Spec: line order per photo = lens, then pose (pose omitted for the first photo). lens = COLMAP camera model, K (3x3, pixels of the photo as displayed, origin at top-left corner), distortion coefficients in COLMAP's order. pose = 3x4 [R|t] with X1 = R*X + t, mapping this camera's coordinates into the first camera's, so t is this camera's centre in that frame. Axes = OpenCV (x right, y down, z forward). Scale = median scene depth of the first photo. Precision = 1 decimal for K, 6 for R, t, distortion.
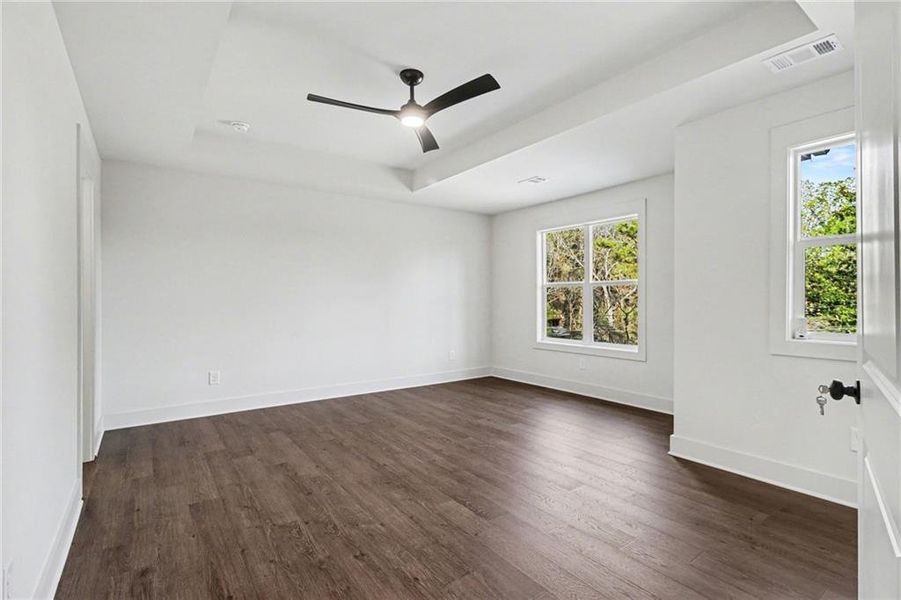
lens RADIAL K [[430.5, 0, 464.3], [0, 430.5, 308.2], [0, 0, 1]] dist [0.000051, 0.001312]
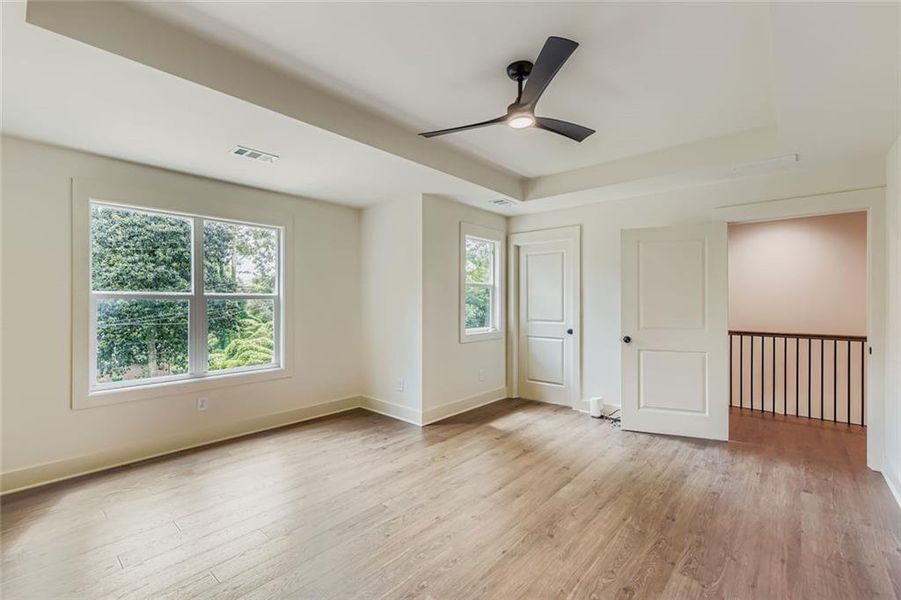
lens RADIAL K [[401.9, 0, 448.0], [0, 401.9, 310.3], [0, 0, 1]] dist [0.002341, 0.000220]
pose [[-0.220762, -0.019263, 0.975137, -0.784220], [0.018211, 0.999549, 0.023868, -0.061560], [-0.975158, 0.023027, -0.220312, 1.177547]]
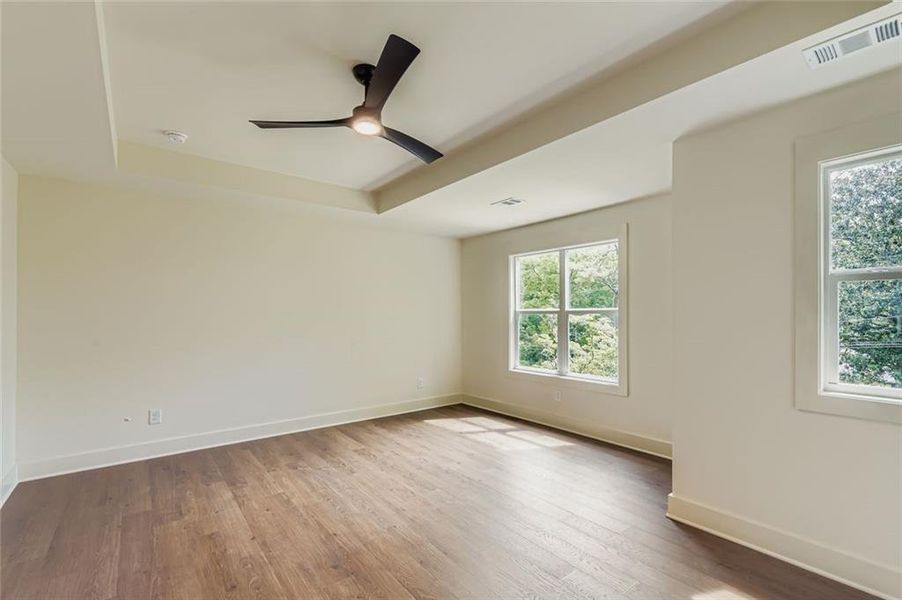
lens RADIAL K [[397.0, 0, 447.6], [0, 397.0, 313.5], [0, 0, 1]] dist [0.001969, 0.000079]
pose [[0.999633, 0.002403, 0.026979, 0.012488], [-0.001770, 0.999723, -0.023457, -0.047912], [-0.027028, 0.023401, 0.999361, 0.198801]]
